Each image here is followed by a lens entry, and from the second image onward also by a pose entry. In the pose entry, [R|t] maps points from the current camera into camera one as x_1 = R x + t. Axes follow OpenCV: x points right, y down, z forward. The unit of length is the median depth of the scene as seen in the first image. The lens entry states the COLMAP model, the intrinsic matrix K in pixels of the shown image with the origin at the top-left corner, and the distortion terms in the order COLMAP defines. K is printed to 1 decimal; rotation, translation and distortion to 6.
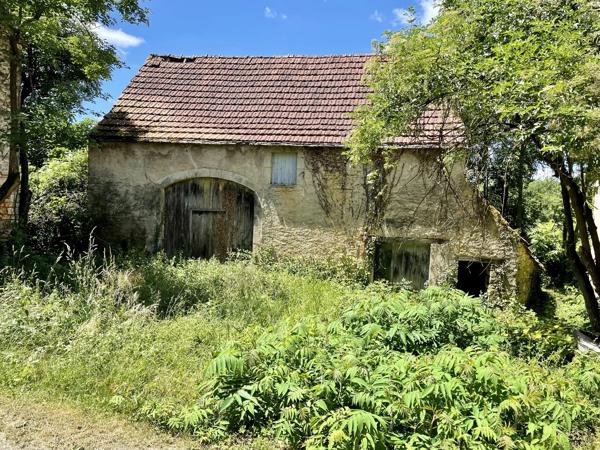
lens RADIAL K [[448.5, 0, 299.5], [0, 448.5, 220.4], [0, 0, 1]] dist [0.043825, -0.031169]
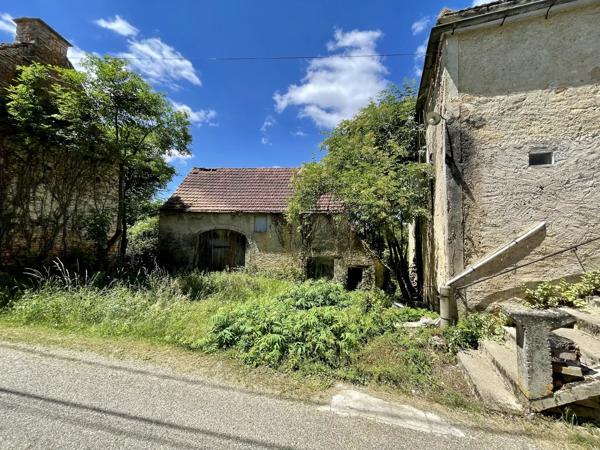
lens RADIAL K [[241.9, 0, 300.0], [0, 241.9, 224.1], [0, 0, 1]] dist [-0.005143, -0.000201]
pose [[0.995679, -0.021307, 0.090387, 0.054422], [0.030078, 0.994848, -0.096817, -0.006673], [-0.087859, 0.099117, 0.991190, -0.102660]]
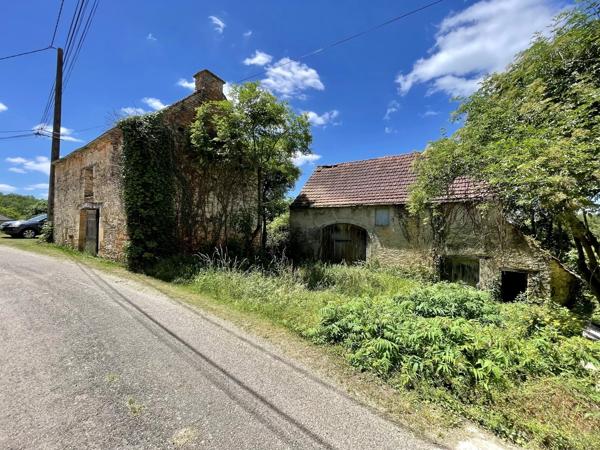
lens RADIAL K [[241.9, 0, 300.2], [0, 241.9, 223.2], [0, 0, 1]] dist [-0.005143, -0.000201]
pose [[0.911652, -0.037890, -0.409213, 0.083385], [0.001820, 0.996103, -0.088177, -0.002534], [0.410959, 0.079642, 0.908168, -0.063564]]
